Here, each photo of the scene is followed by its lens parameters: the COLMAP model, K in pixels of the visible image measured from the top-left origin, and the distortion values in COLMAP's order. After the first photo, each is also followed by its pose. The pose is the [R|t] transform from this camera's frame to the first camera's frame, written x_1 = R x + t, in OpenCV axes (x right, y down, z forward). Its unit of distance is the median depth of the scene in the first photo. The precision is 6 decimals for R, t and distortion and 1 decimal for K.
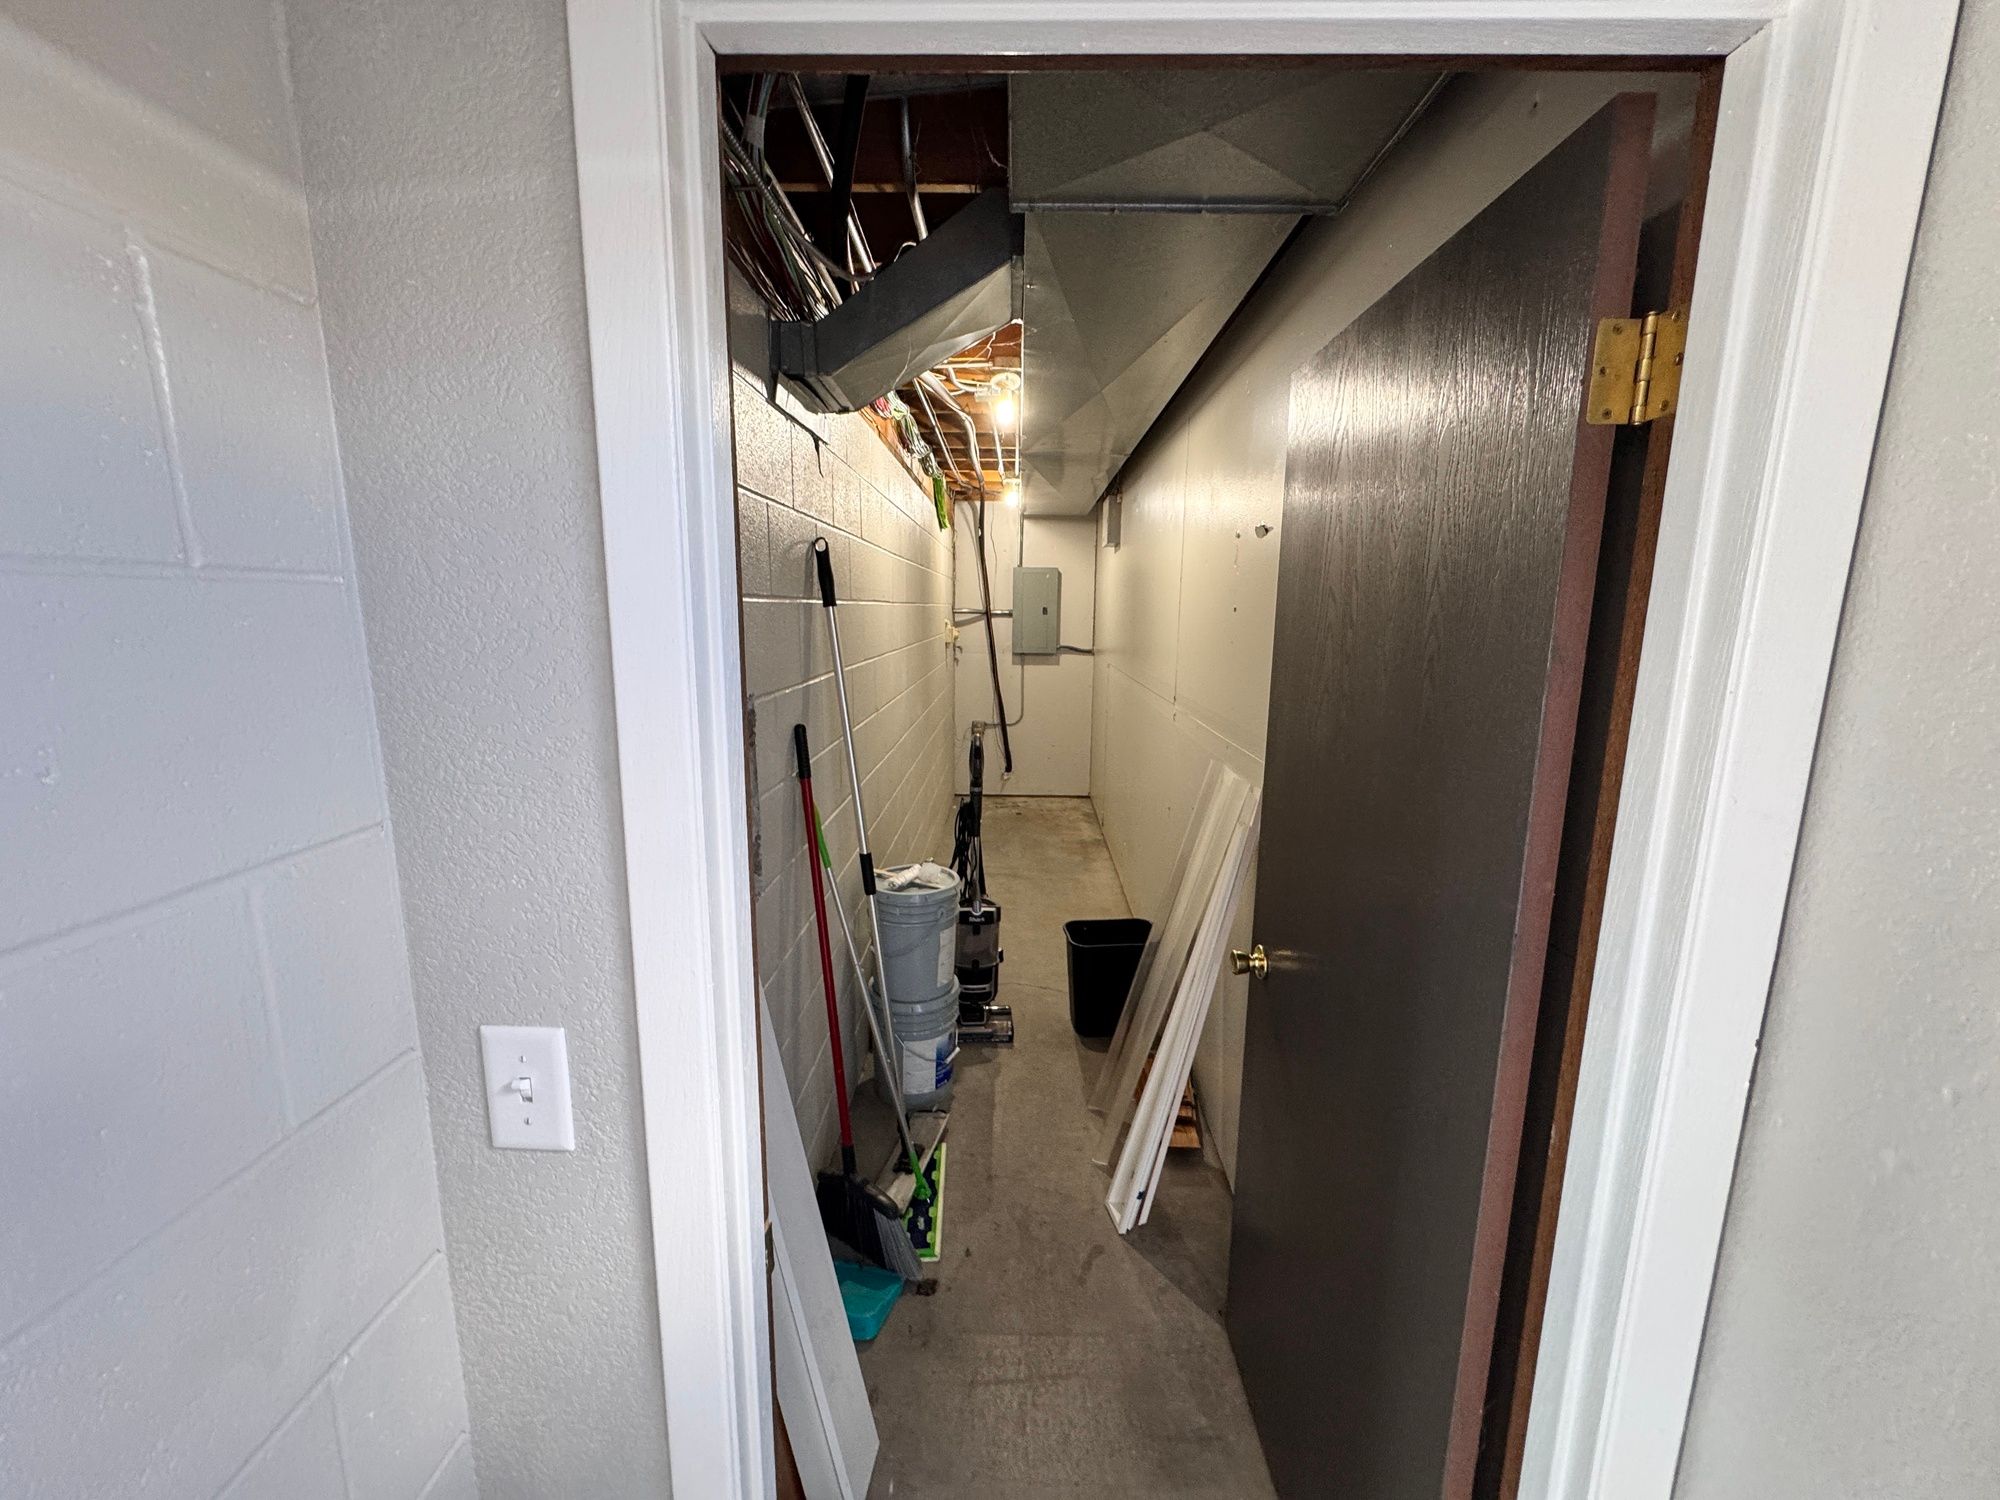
lens RADIAL K [[793.5, 0, 1002.5], [0, 793.5, 749.9], [0, 0, 1]] dist [0.000572, 0.000316]
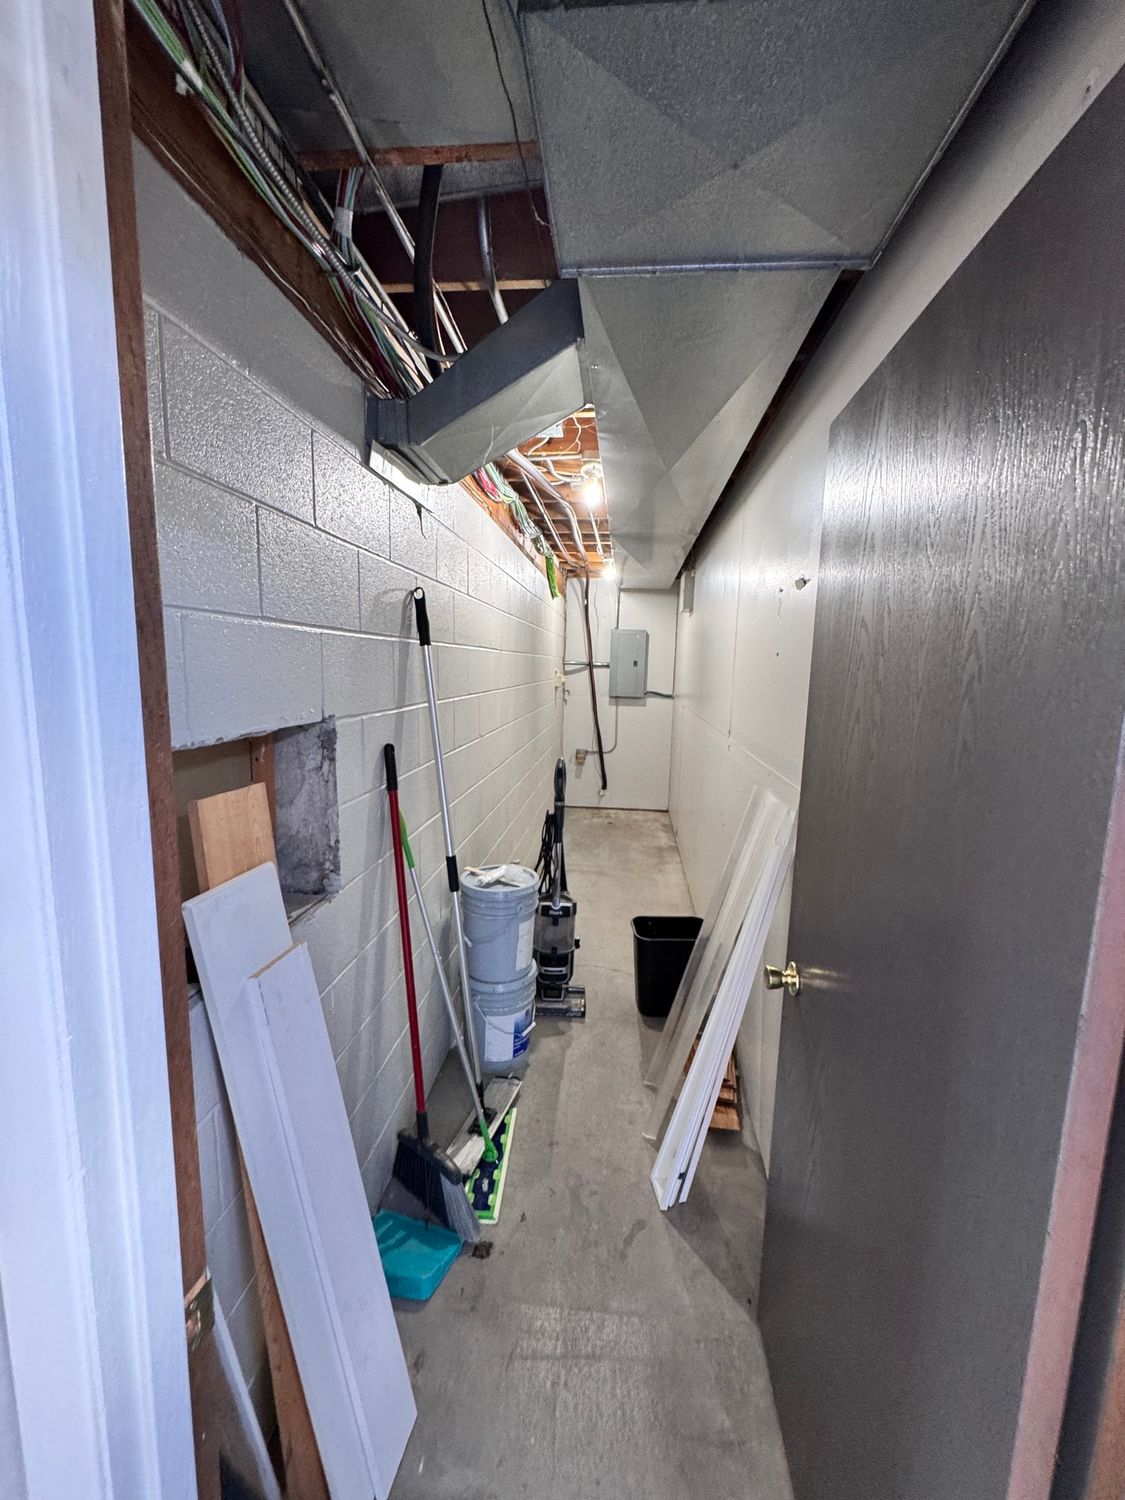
lens RADIAL K [[595.1, 0, 564.8], [0, 595.1, 748.6], [0, 0, 1]] dist [0.000572, 0.000316]
pose [[0.996397, 0.026434, -0.080589, 0.064606], [-0.029477, 0.998888, -0.036808, -0.000652], [0.079526, 0.039051, 0.996068, 0.136721]]
